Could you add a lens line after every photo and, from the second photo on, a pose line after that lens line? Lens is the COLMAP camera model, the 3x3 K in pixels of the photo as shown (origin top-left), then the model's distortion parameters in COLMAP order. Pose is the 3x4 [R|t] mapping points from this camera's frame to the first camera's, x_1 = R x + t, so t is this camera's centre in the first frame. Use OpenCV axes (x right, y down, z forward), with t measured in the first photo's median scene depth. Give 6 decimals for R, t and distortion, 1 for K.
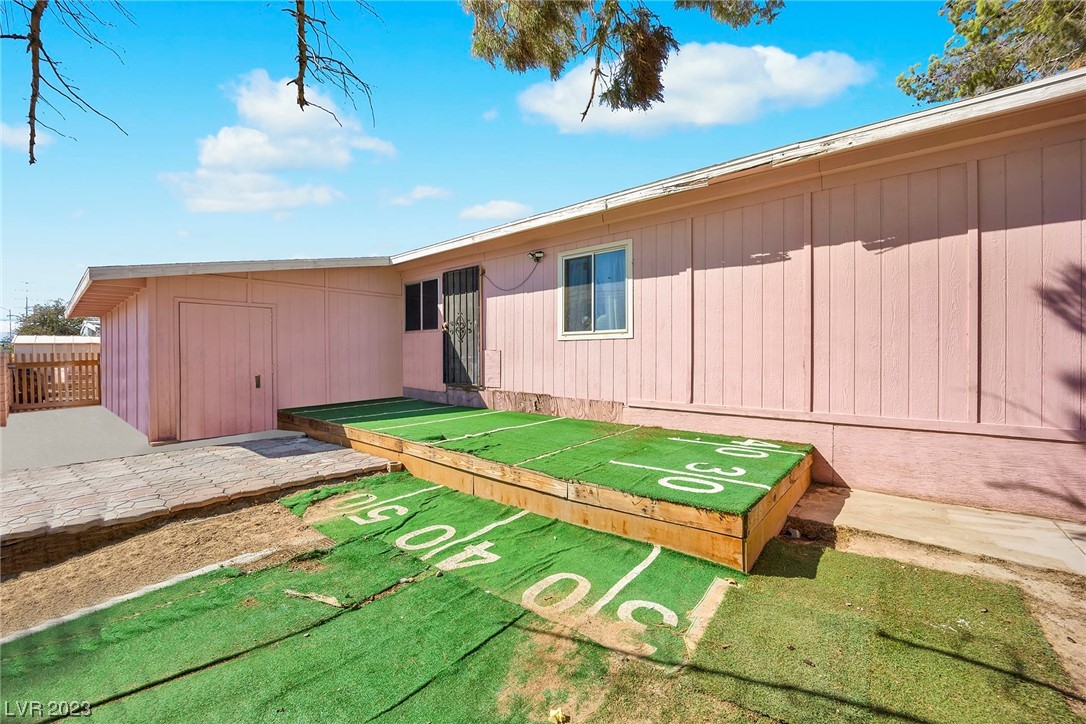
lens RADIAL K [[444.1, 0, 543.0], [0, 444.1, 362.0], [0, 0, 1]] dist [-0.020504, 0.000068]
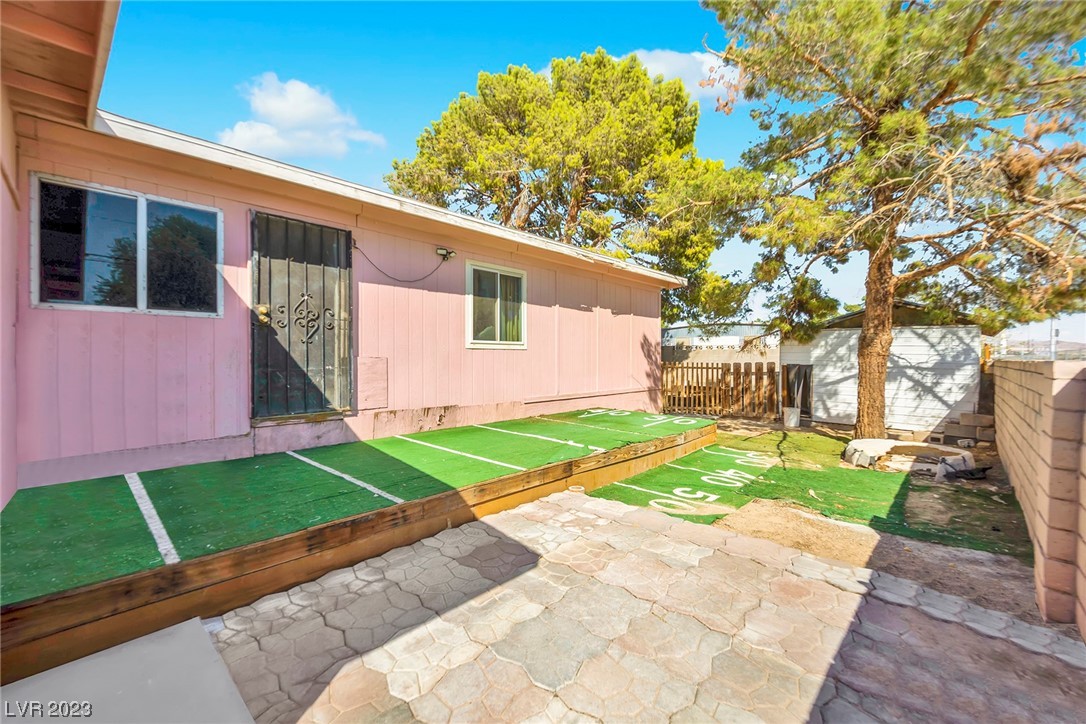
lens RADIAL K [[444.1, 0, 543.0], [0, 444.1, 362.0], [0, 0, 1]] dist [-0.020504, 0.000068]
pose [[0.041529, -0.013230, 0.999050, -0.946673], [0.005877, 0.999898, 0.012997, -0.029965], [-0.999120, 0.005332, 0.041602, 0.795174]]
